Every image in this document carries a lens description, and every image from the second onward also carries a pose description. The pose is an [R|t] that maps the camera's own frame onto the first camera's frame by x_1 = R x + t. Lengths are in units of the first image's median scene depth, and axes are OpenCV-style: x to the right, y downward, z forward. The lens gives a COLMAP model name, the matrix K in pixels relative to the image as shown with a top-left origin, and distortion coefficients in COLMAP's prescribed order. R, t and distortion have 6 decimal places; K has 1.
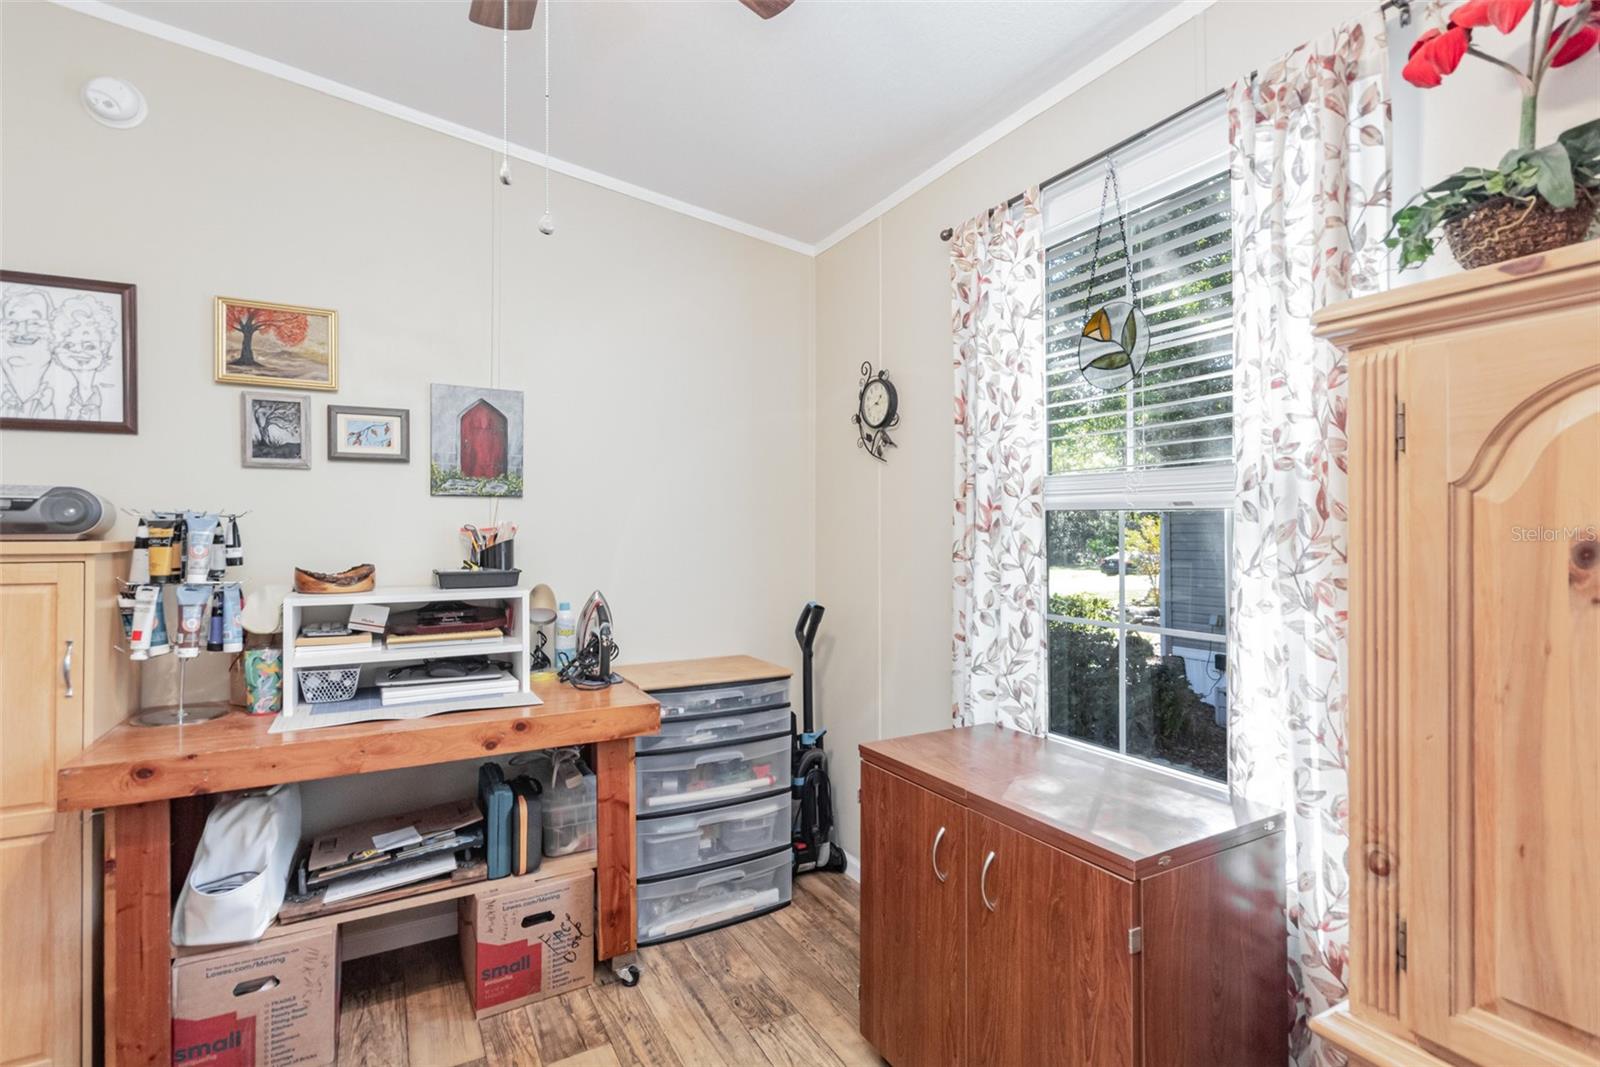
lens RADIAL K [[753.4, 0, 801.5], [0, 753.4, 522.6], [0, 0, 1]] dist [0.004288, -0.000649]
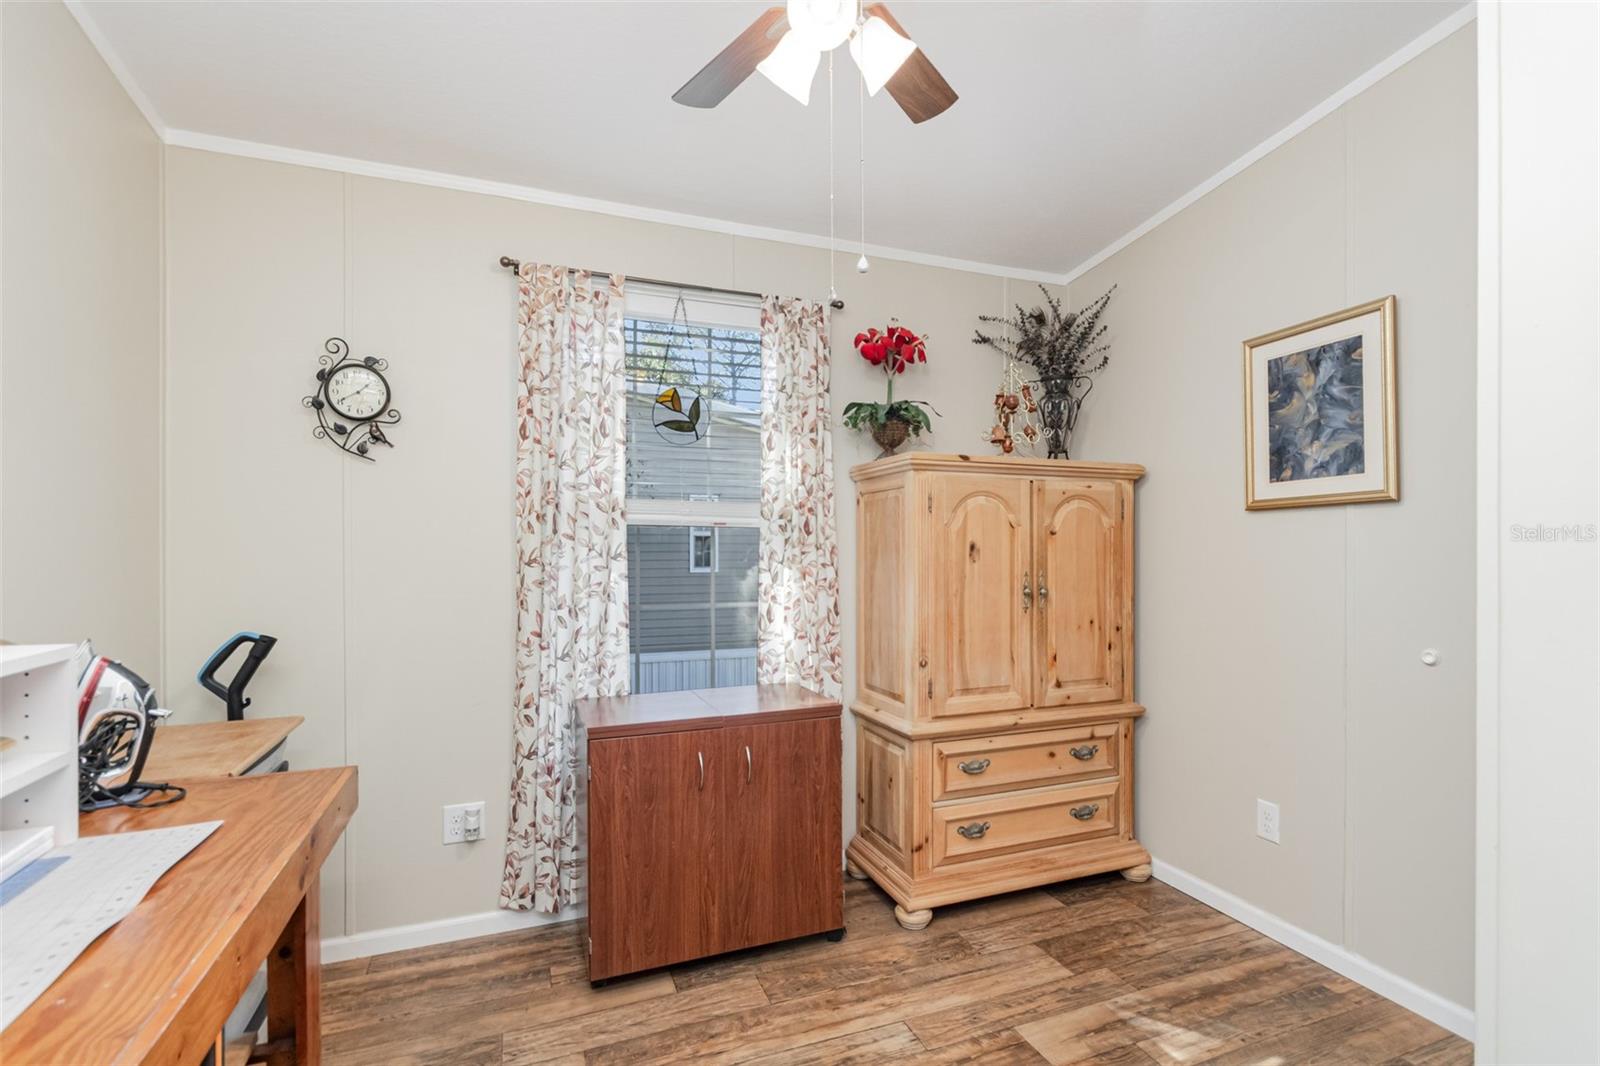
lens RADIAL K [[753.4, 0, 805.9], [0, 753.4, 543.9], [0, 0, 1]] dist [0.004288, -0.000649]
pose [[0.135938, -0.001498, 0.990716, -0.919171], [-0.013116, 0.999908, 0.003312, 0.009053], [-0.990631, -0.013445, 0.135906, 0.490279]]
